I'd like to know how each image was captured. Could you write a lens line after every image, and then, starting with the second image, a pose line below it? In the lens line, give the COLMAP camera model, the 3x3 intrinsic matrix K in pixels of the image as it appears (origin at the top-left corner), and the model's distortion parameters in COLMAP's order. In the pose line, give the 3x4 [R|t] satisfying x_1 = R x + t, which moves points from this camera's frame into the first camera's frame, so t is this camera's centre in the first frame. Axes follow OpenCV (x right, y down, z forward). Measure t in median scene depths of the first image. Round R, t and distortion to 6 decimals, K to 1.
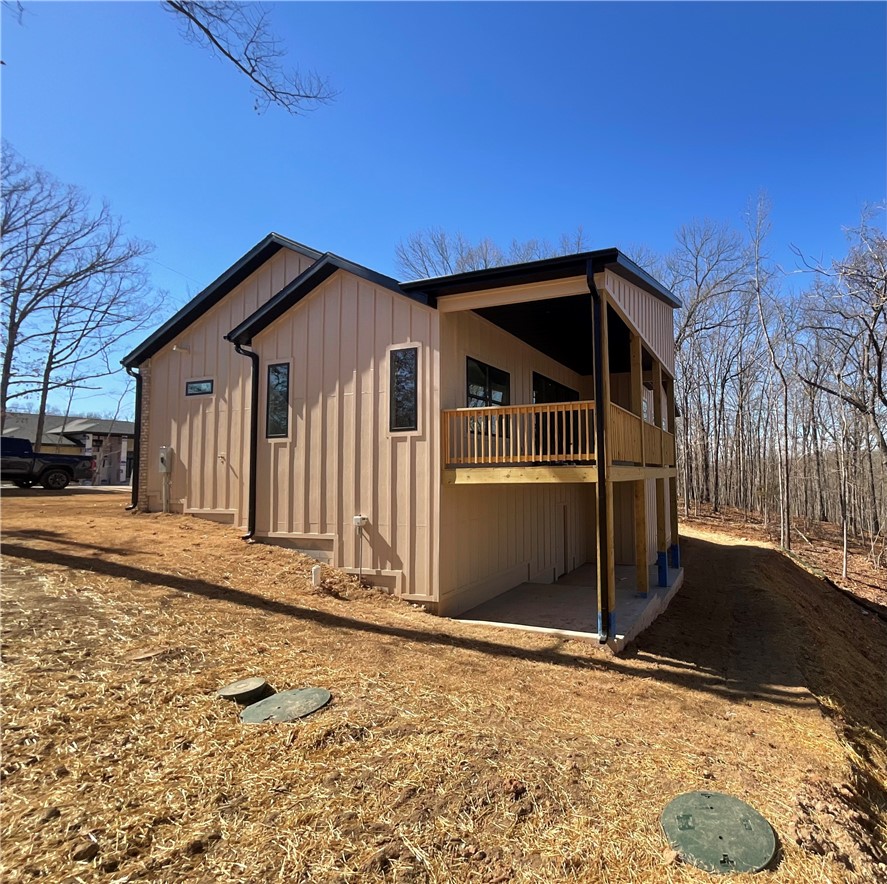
lens RADIAL K [[588.6, 0, 443.5], [0, 588.6, 442.0], [0, 0, 1]] dist [-0.001440, -0.001307]
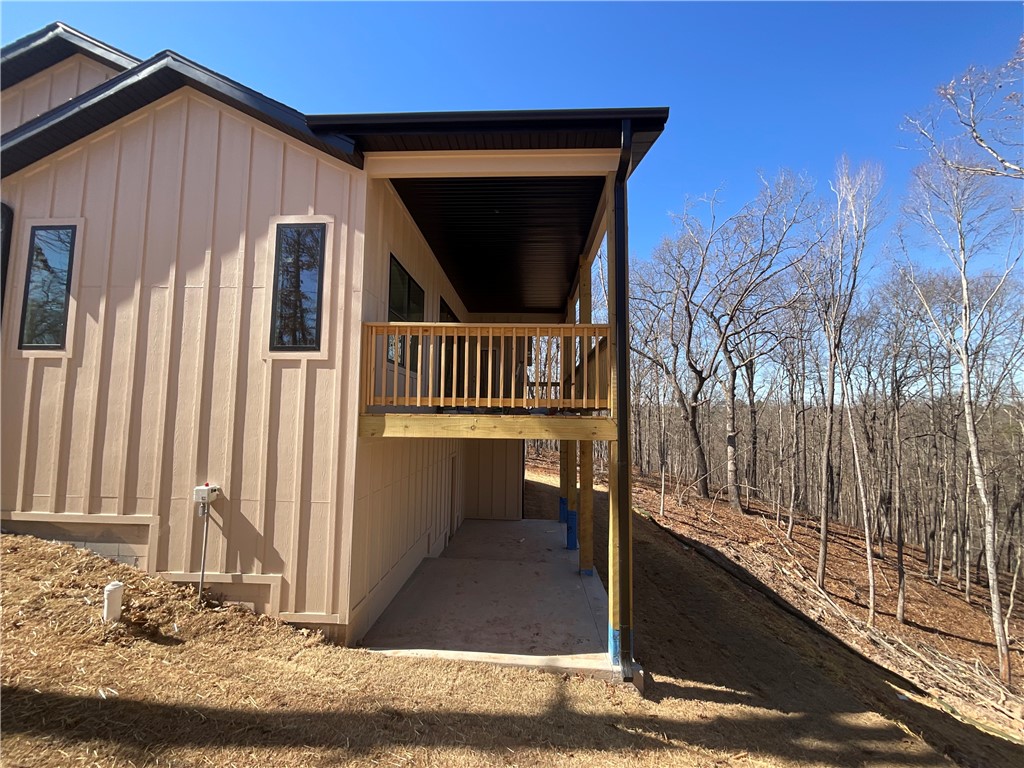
lens RADIAL K [[539.2, 0, 512.0], [0, 539.2, 384.0], [0, 0, 1]] dist [0.038932, -0.027306]
pose [[0.907934, 0.055295, 0.415451, -0.096841], [-0.052906, 0.998450, -0.017267, 0.014845], [-0.415762, -0.006302, 0.909452, 0.367538]]
